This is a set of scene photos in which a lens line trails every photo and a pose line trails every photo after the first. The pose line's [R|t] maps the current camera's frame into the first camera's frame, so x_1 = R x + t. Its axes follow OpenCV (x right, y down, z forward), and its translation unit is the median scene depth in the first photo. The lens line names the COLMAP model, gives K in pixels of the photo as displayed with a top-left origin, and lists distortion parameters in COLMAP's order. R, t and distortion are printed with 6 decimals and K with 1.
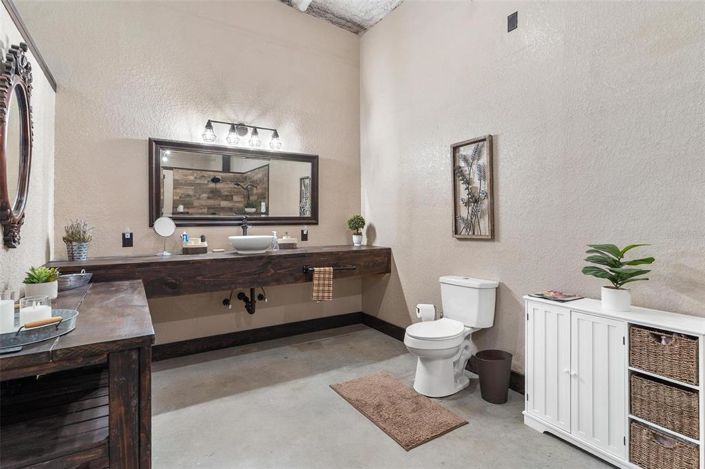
lens RADIAL K [[348.5, 0, 353.0], [0, 348.5, 228.4], [0, 0, 1]] dist [0.000264, 0.000259]
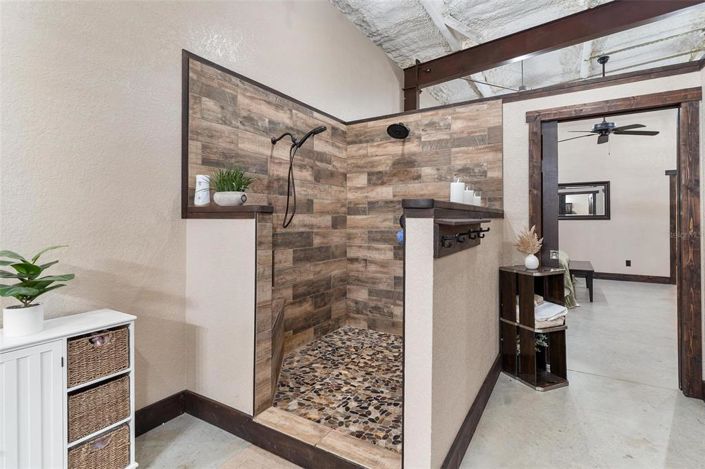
lens RADIAL K [[348.5, 0, 352.1], [0, 348.5, 229.9], [0, 0, 1]] dist [0.000264, 0.000259]
pose [[-0.444370, -0.011664, 0.895767, -0.281860], [0.013068, 0.999724, 0.019500, -0.001995], [-0.895748, 0.020371, -0.444096, 0.745527]]
